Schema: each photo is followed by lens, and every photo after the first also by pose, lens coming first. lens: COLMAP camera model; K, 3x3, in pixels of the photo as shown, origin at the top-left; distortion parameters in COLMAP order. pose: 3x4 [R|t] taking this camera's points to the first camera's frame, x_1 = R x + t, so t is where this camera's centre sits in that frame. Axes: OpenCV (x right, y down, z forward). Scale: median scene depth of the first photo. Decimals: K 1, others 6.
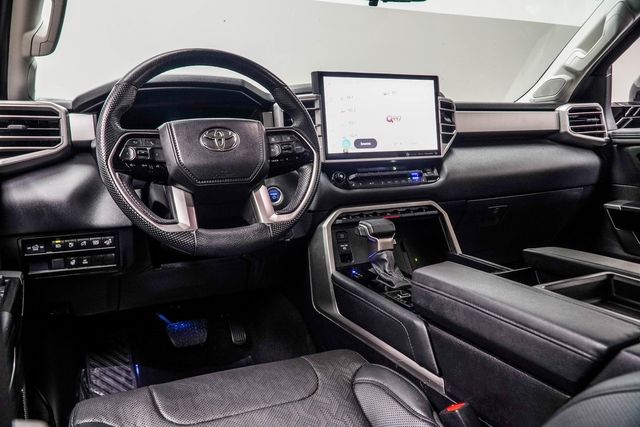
lens RADIAL K [[524.3, 0, 307.7], [0, 524.3, 211.2], [0, 0, 1]] dist [-0.014473, 0.006011]
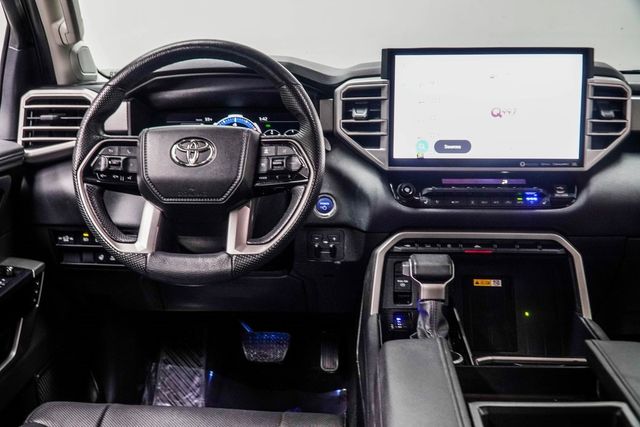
lens RADIAL K [[733.2, 0, 295.8], [0, 733.2, 215.3], [0, 0, 1]] dist [0.007905, -0.056522]
pose [[0.872227, 0.118970, -0.474411, 0.413592], [-0.077424, 0.991321, 0.106250, -0.125820], [0.482934, -0.055943, 0.873868, 0.002877]]
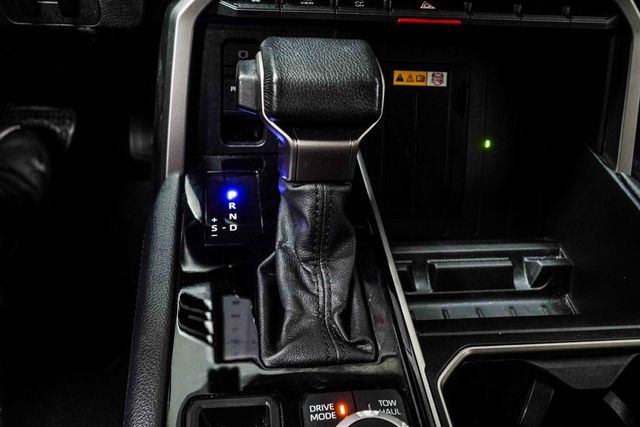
lens RADIAL K [[533.4, 0, 301.3], [0, 533.4, 213.6], [0, 0, 1]] dist [0.006086, 0.004642]
pose [[0.945654, 0.281999, -0.161911, 0.170538], [-0.148179, 0.816925, 0.557383, -0.055430], [0.289451, -0.503100, 0.814315, 0.688675]]
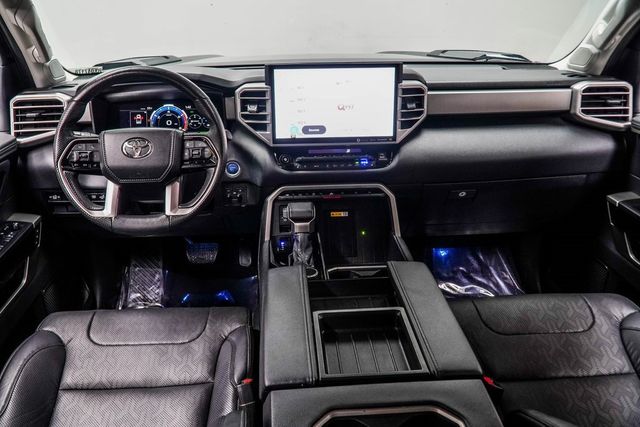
lens RADIAL K [[524.3, 0, 307.7], [0, 524.3, 211.2], [0, 0, 1]] dist [-0.014473, 0.006011]
pose [[0.934094, 0.148116, -0.324853, 0.483838], [-0.062509, 0.963679, 0.259646, -0.250583], [0.351511, -0.222227, 0.909426, -0.051720]]
